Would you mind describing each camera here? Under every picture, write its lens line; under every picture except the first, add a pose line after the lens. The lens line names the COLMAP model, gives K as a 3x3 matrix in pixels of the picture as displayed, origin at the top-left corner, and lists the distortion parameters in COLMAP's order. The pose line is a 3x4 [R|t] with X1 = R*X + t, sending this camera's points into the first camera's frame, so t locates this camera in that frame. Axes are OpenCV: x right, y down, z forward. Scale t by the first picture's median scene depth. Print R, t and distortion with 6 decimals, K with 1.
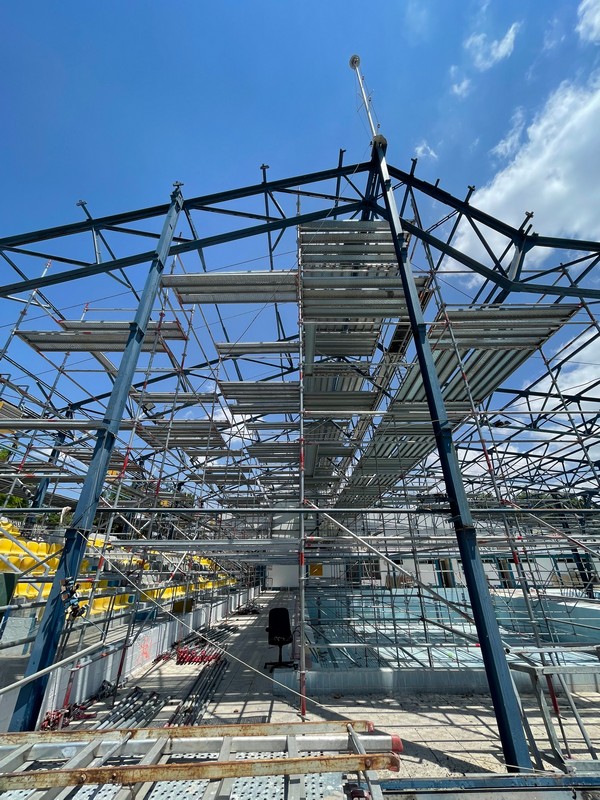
lens RADIAL K [[325.9, 0, 300.5], [0, 325.9, 398.7], [0, 0, 1]] dist [-0.010878, 0.000233]
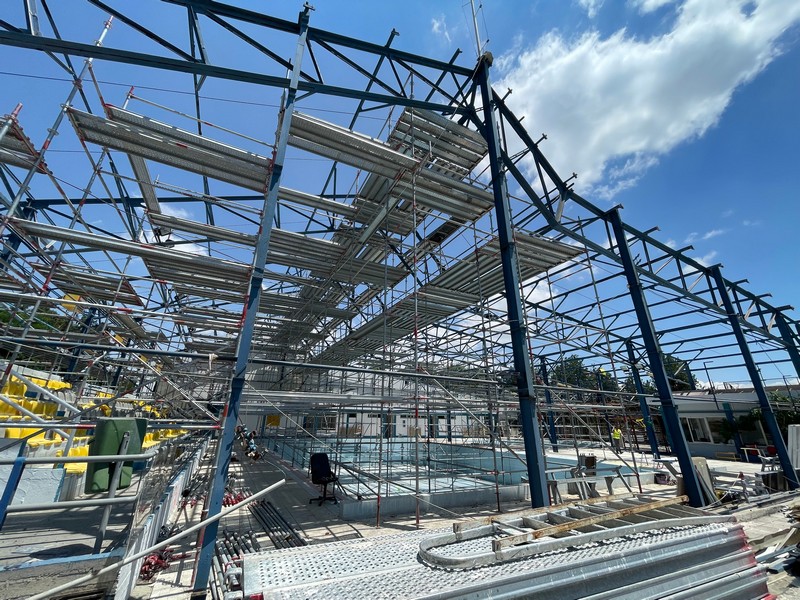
lens RADIAL K [[325.9, 0, 395.7], [0, 325.9, 298.9], [0, 0, 1]] dist [-0.010878, 0.000233]
pose [[0.896266, 0.172535, 0.408582, -0.336729], [-0.222127, 0.971988, 0.076809, -0.005797], [-0.383885, -0.159598, 0.909484, -0.019258]]
